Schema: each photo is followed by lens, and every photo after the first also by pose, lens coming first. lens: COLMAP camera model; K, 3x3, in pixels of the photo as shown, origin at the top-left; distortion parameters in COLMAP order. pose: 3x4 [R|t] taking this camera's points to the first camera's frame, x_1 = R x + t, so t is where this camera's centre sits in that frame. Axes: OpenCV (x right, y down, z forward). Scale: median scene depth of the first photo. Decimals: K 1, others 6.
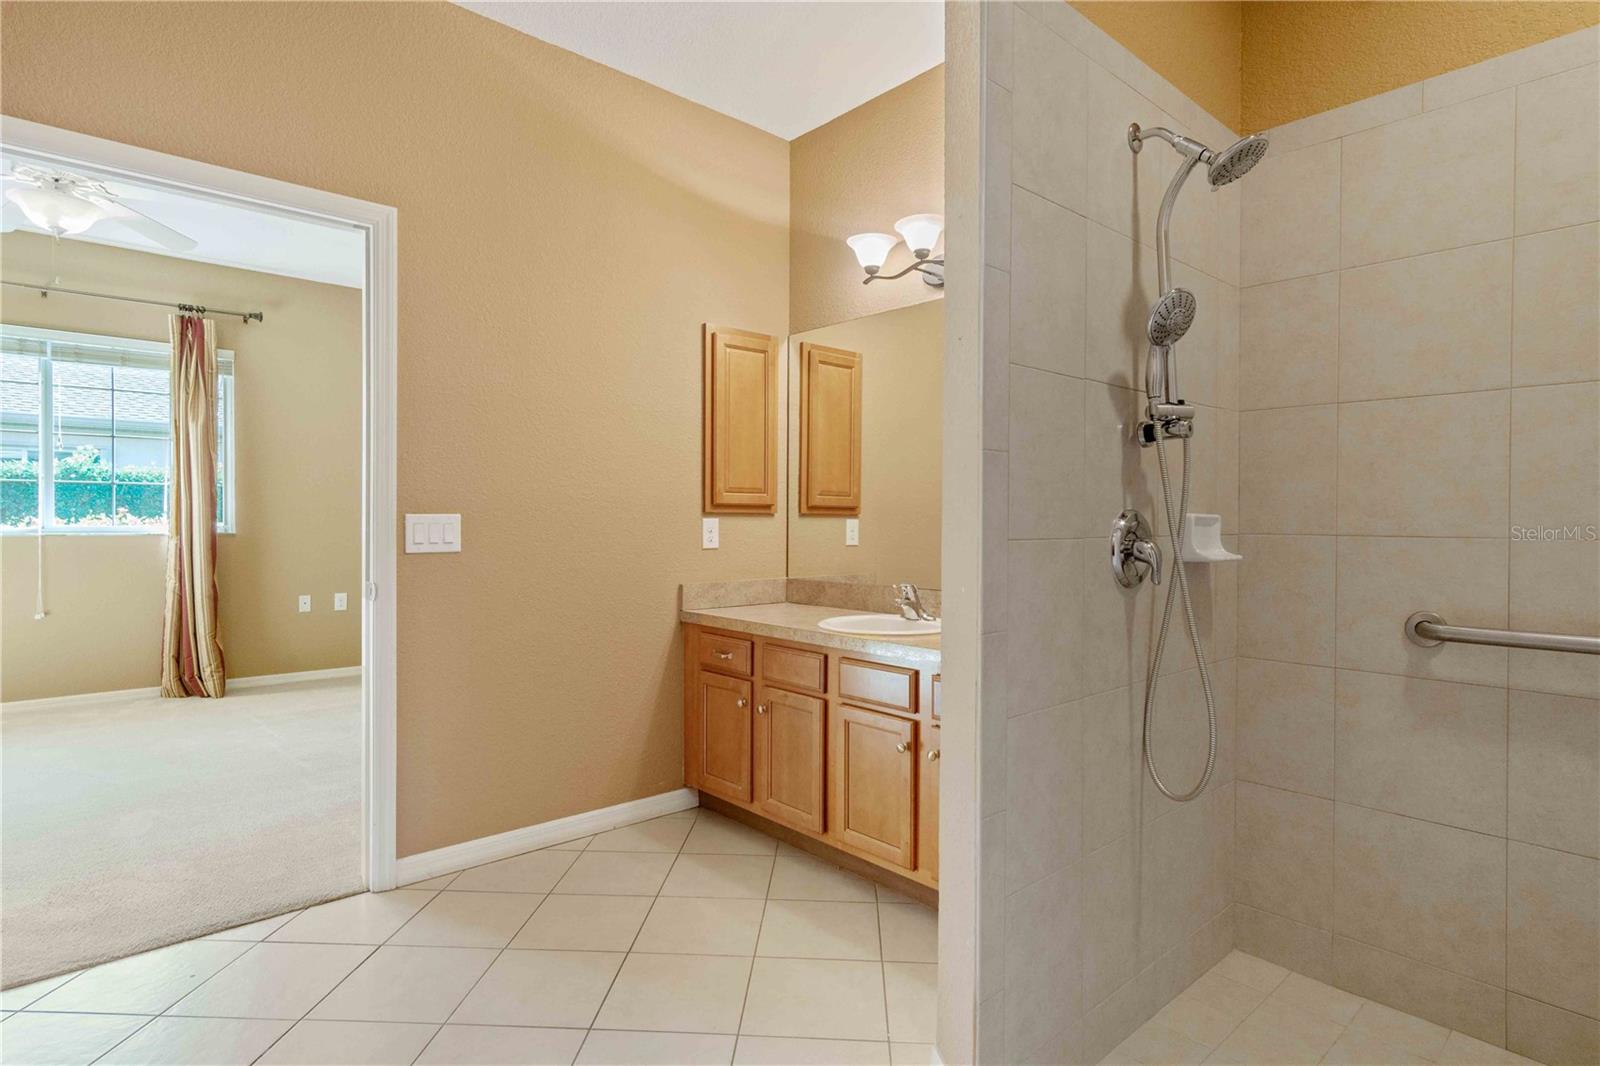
lens RADIAL K [[849.9, 0, 801.2], [0, 849.9, 527.6], [0, 0, 1]] dist [-0.001329, 0.000504]
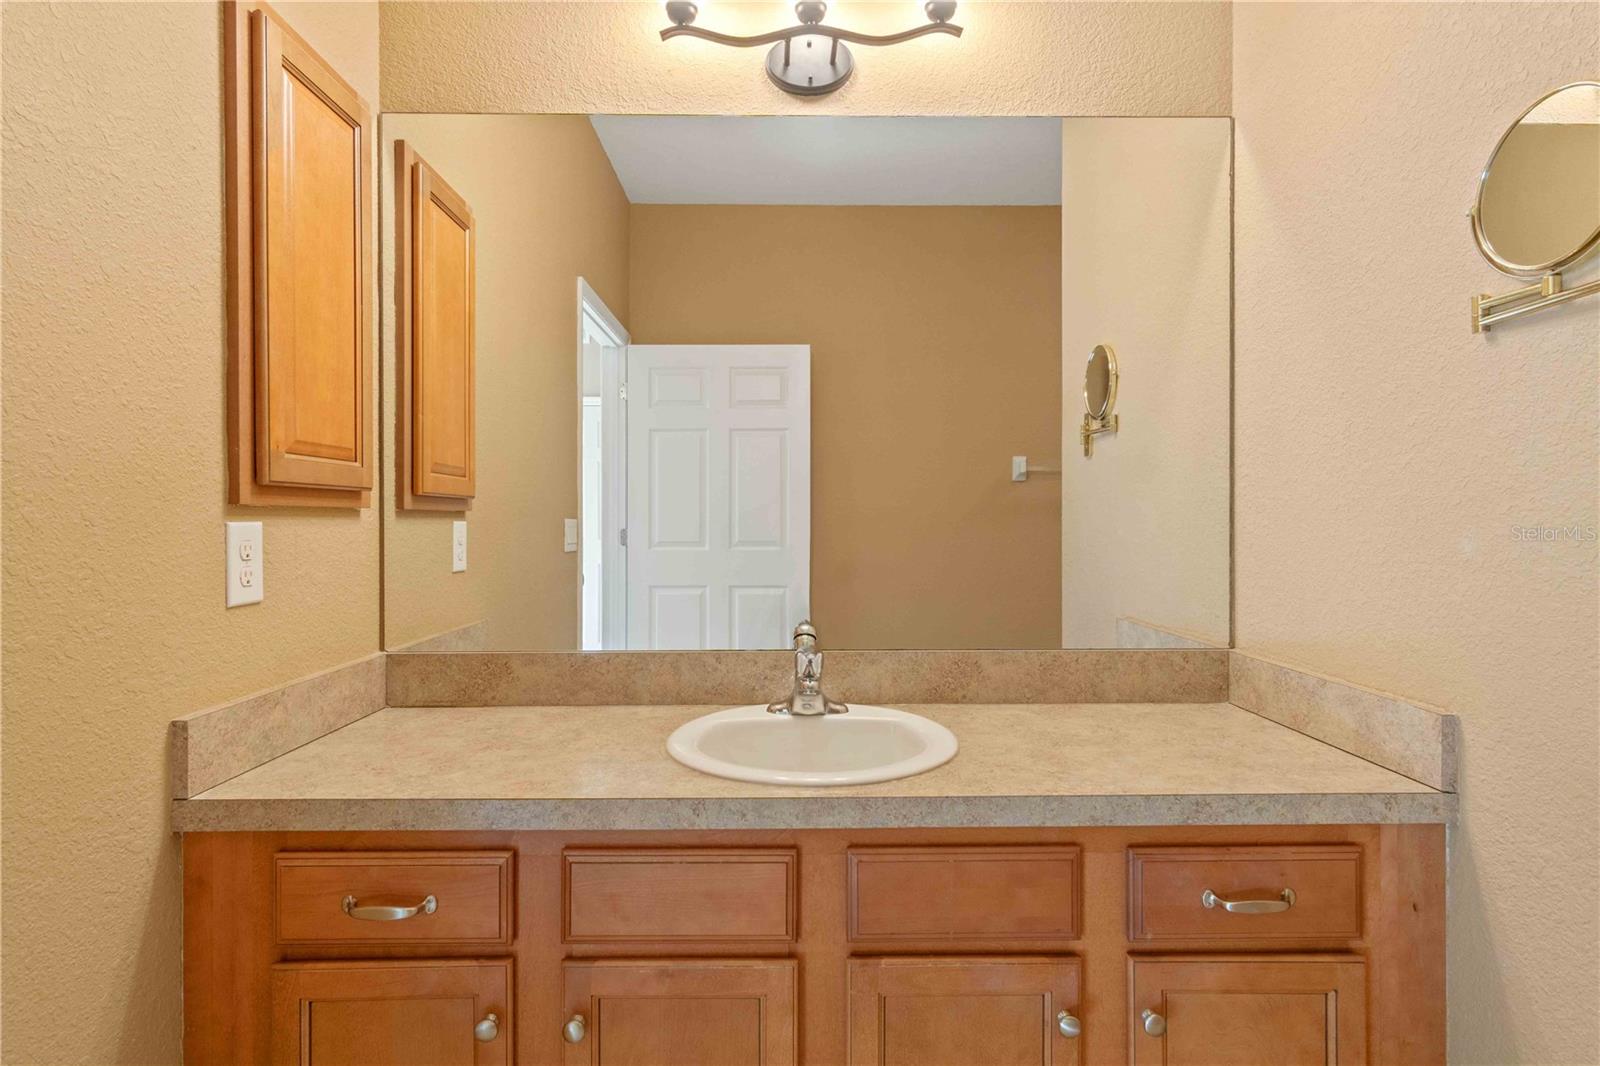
lens RADIAL K [[843.5, 0, 798.8], [0, 843.5, 522.4], [0, 0, 1]] dist [0.005885, 0.000936]
pose [[0.656412, -0.008845, 0.754351, -0.185353], [0.012073, 0.999926, 0.001218, -0.006703], [-0.754306, 0.008308, 0.656471, 0.479649]]
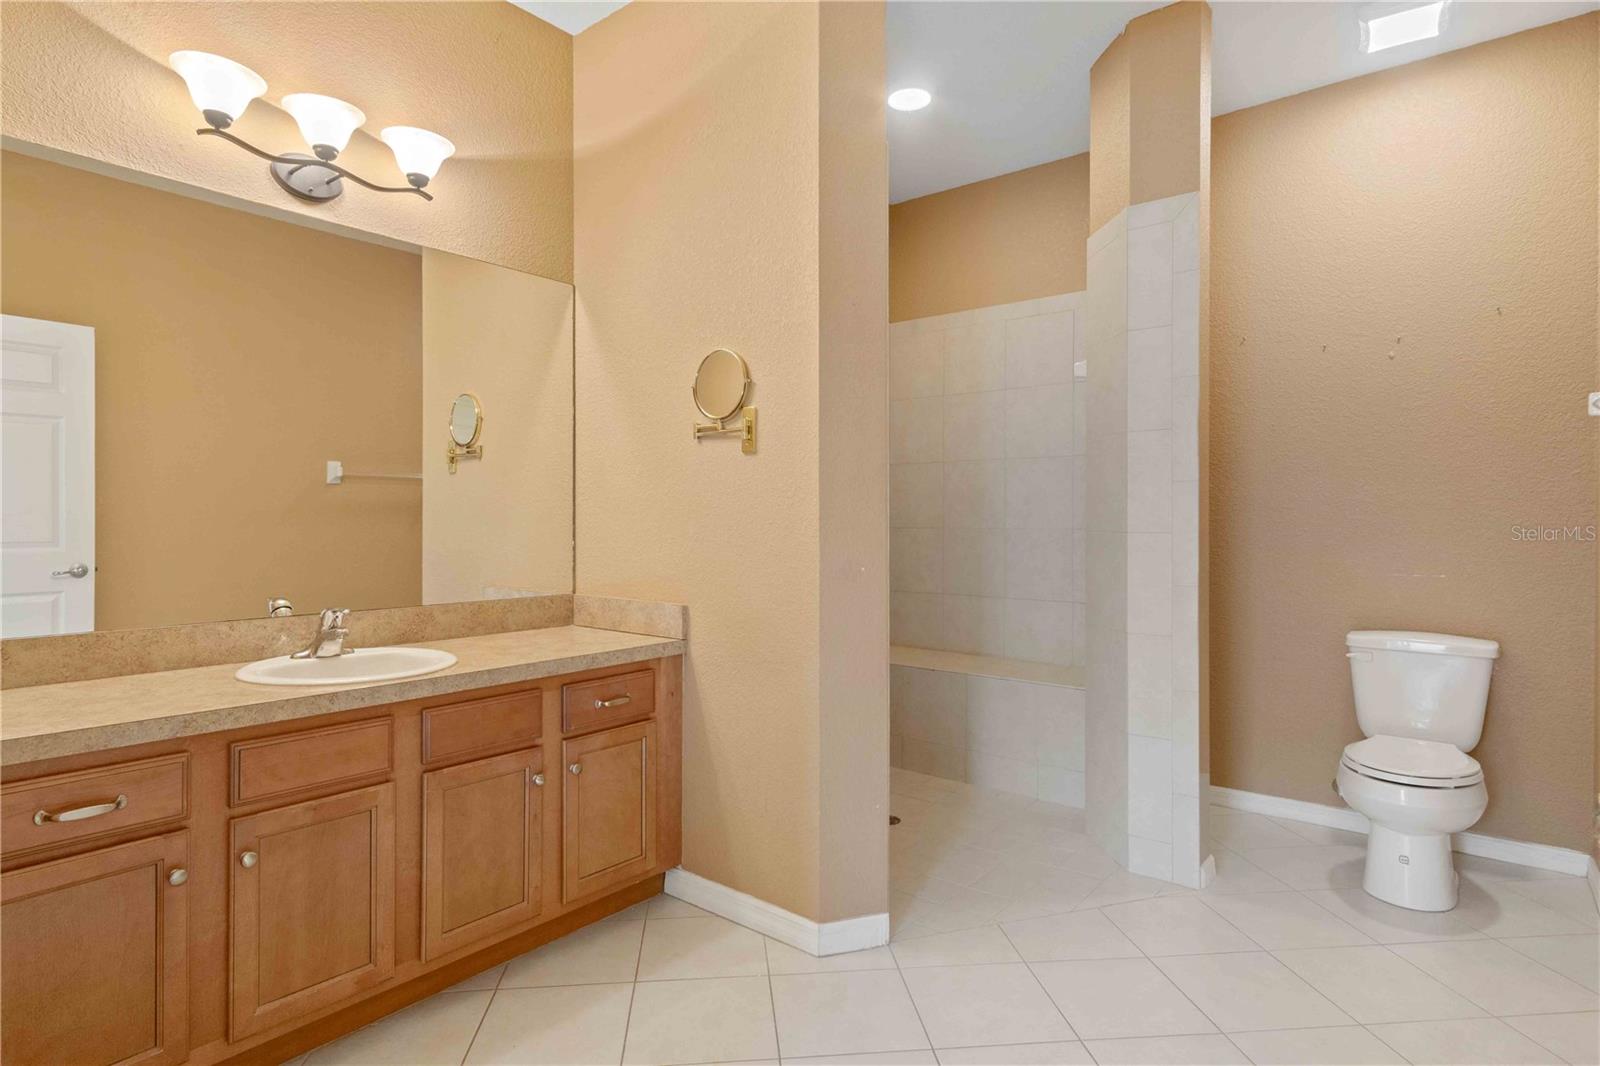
lens RADIAL K [[840.9, 0, 800.0], [0, 840.9, 533.0], [0, 0, 1]] dist [0.012761, 0.000645]
pose [[-0.159185, -0.020303, 0.987040, -0.460602], [0.005666, 0.999753, 0.021478, -0.007346], [-0.987232, 0.009012, -0.159031, 0.515275]]
